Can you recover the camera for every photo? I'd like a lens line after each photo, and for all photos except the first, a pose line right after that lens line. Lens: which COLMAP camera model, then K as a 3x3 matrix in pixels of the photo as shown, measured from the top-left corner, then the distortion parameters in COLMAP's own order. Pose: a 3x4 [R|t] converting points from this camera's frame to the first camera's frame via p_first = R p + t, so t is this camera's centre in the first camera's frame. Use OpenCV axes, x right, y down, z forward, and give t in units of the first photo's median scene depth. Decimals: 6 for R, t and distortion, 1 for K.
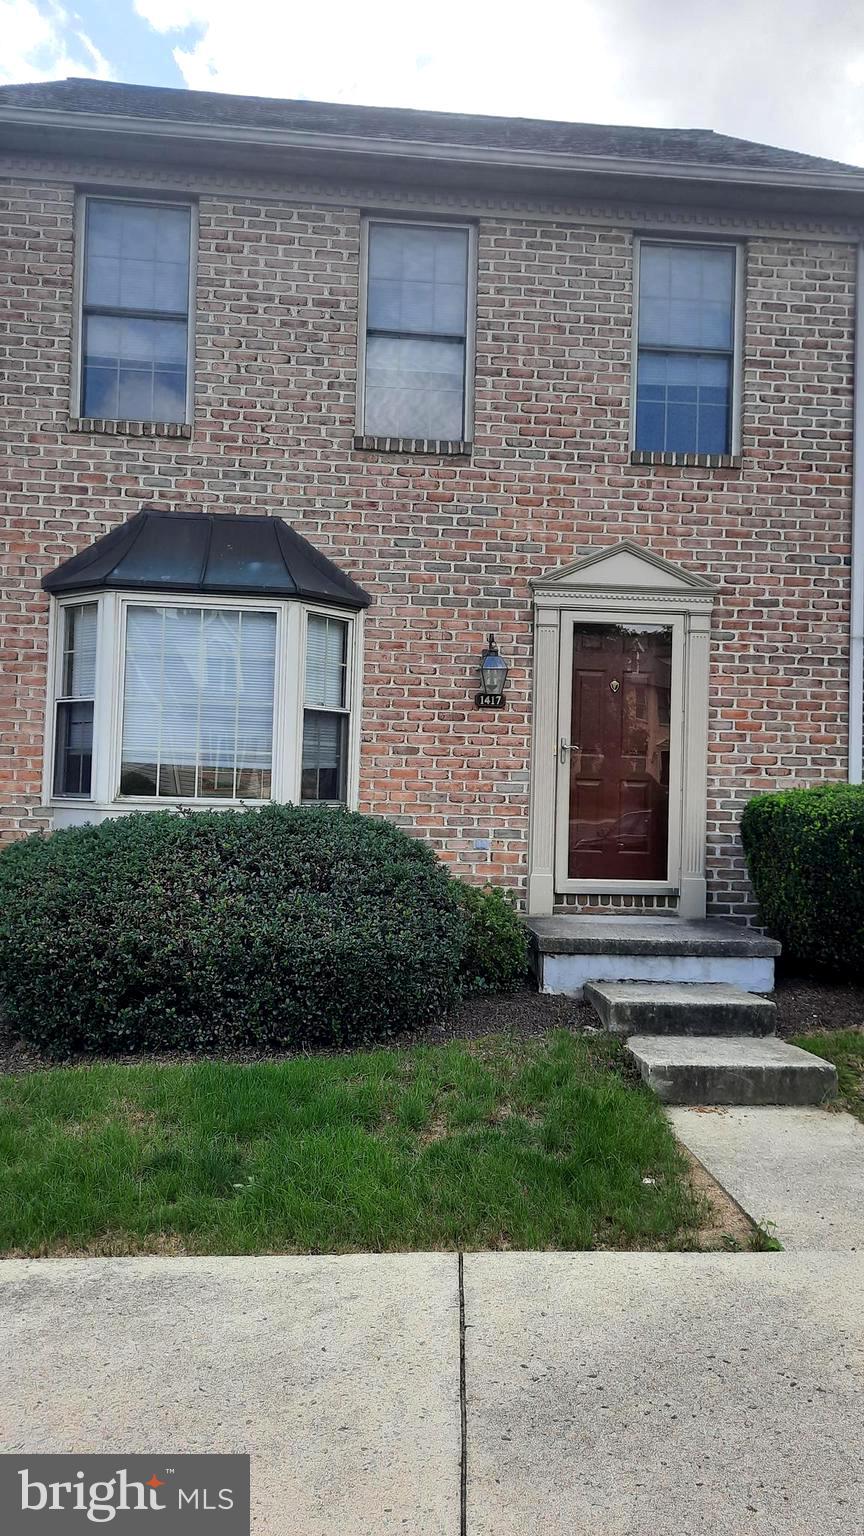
lens RADIAL K [[1135.6, 0, 427.3], [0, 1135.6, 763.2], [0, 0, 1]] dist [0.030039, -0.031079]
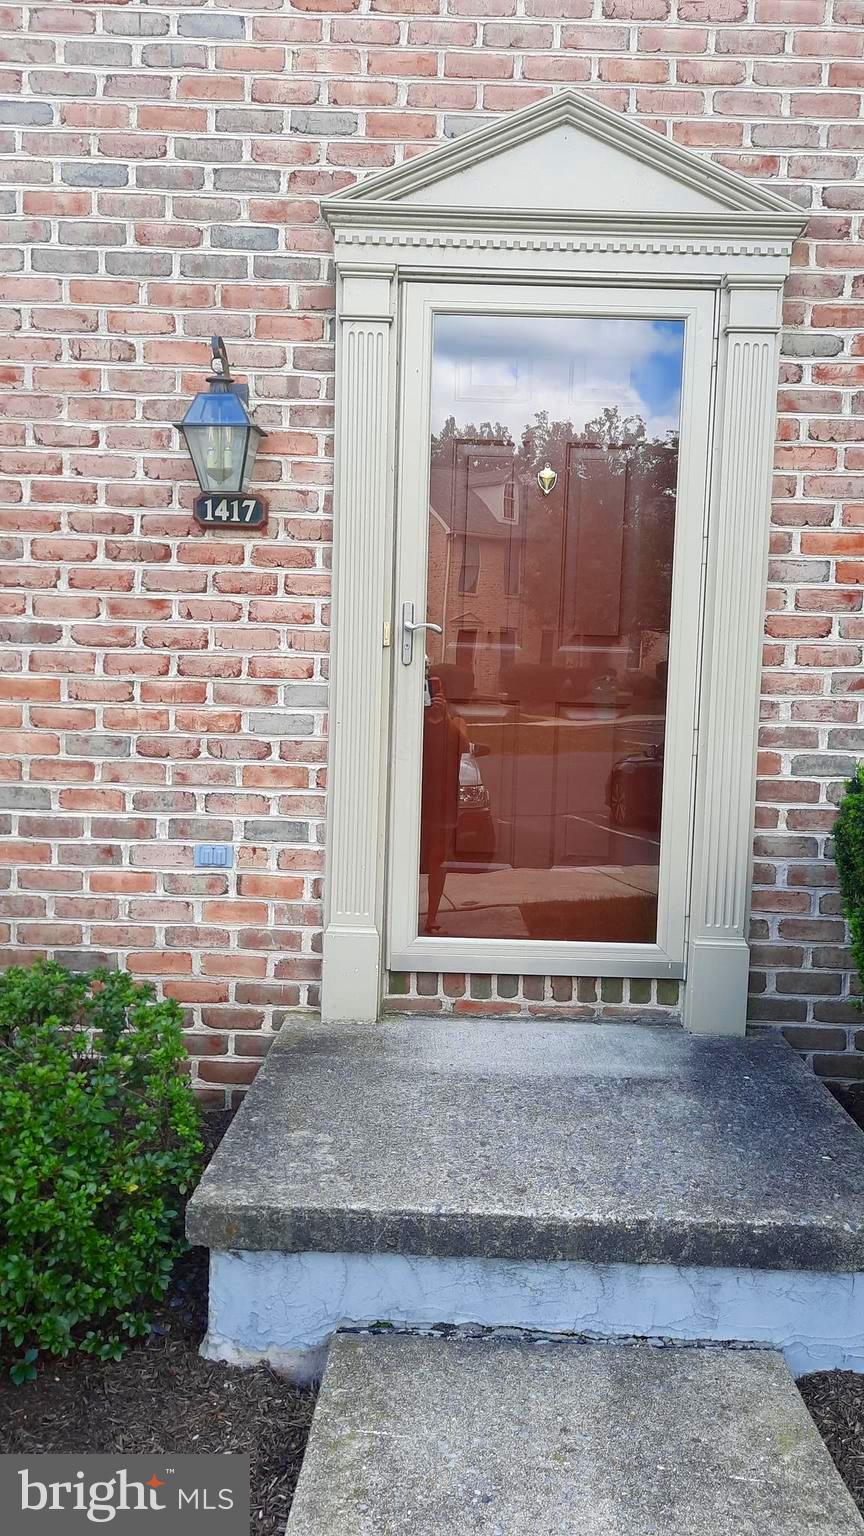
lens RADIAL K [[1135.6, 0, 436.2], [0, 1135.6, 778.6], [0, 0, 1]] dist [0.030039, -0.031079]
pose [[0.996534, 0.009852, -0.082597, 0.164597], [-0.001207, 0.994570, 0.104064, -0.001770], [0.083174, -0.103604, 0.991135, 0.583106]]
